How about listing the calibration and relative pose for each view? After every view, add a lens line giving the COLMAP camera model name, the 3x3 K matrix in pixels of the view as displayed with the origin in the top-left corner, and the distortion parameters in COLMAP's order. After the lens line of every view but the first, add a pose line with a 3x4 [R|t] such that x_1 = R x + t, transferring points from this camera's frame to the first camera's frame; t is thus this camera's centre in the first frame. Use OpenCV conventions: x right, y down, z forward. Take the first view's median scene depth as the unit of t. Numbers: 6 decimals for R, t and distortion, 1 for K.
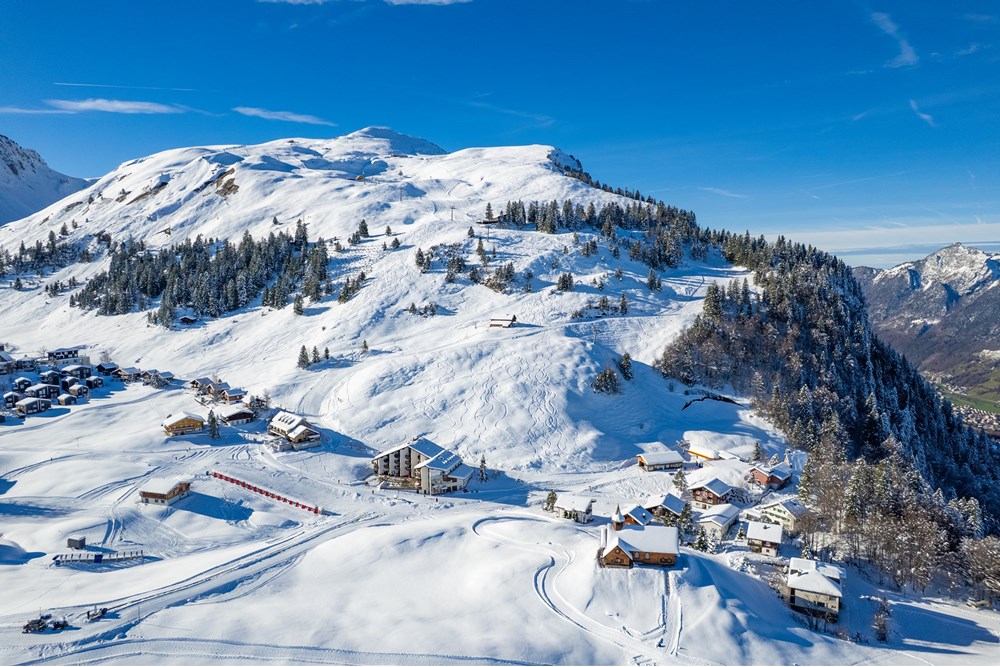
lens RADIAL K [[639.8, 0, 501.0], [0, 639.8, 325.3], [0, 0, 1]] dist [-0.073239, 0.066810]
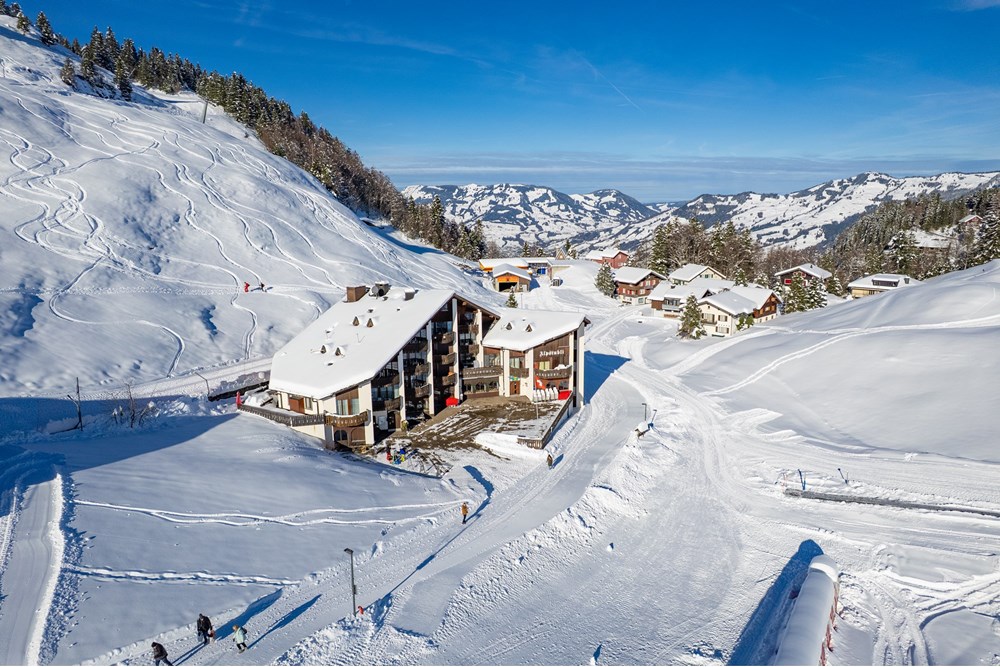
lens RADIAL K [[639.0, 0, 500.8], [0, 639.0, 326.3], [0, 0, 1]] dist [-0.074832, 0.069306]
pose [[0.222279, -0.188497, 0.956588, -0.294226], [0.088893, 0.980965, 0.172645, 0.114034], [-0.970922, 0.046658, 0.234804, 0.661342]]
